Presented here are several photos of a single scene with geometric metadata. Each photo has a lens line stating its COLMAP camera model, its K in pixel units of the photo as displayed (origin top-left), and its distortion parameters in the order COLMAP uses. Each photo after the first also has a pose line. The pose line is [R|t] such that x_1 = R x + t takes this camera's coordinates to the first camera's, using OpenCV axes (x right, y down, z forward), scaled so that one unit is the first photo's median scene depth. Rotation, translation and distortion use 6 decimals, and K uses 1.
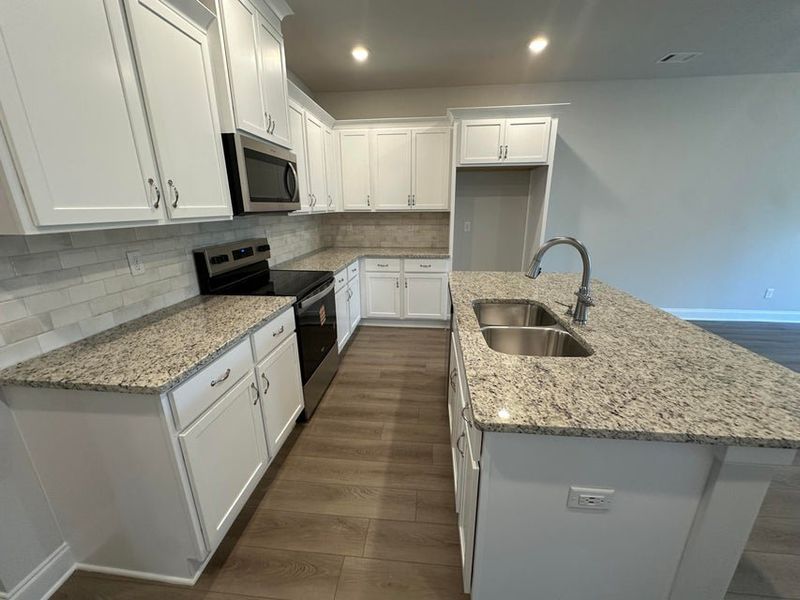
lens RADIAL K [[320.2, 0, 400.7], [0, 320.2, 299.4], [0, 0, 1]] dist [-0.001689, 0.000067]
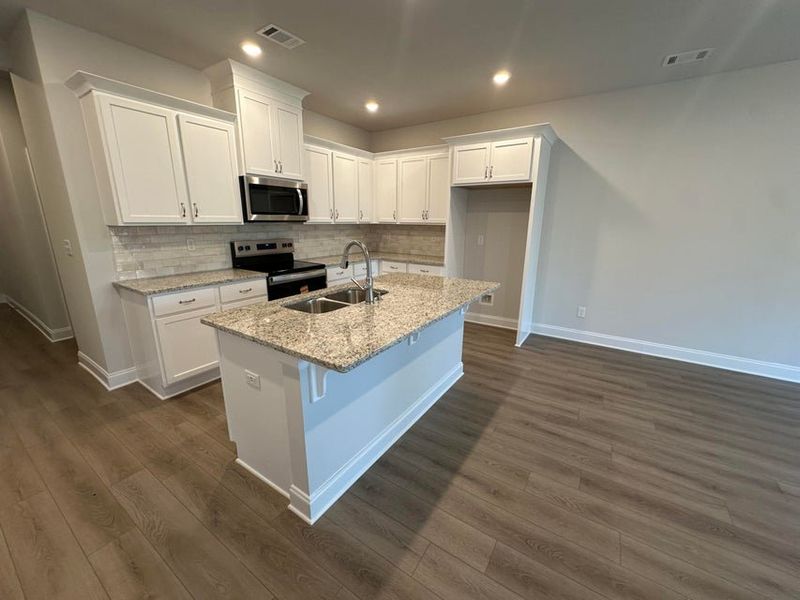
lens RADIAL K [[320.2, 0, 400.7], [0, 320.2, 299.4], [0, 0, 1]] dist [-0.001689, 0.000067]
pose [[0.885351, 0.127872, -0.446992, 0.722793], [-0.146731, 0.989147, -0.007660, 0.025911], [0.441162, 0.072369, 0.894505, -0.093760]]
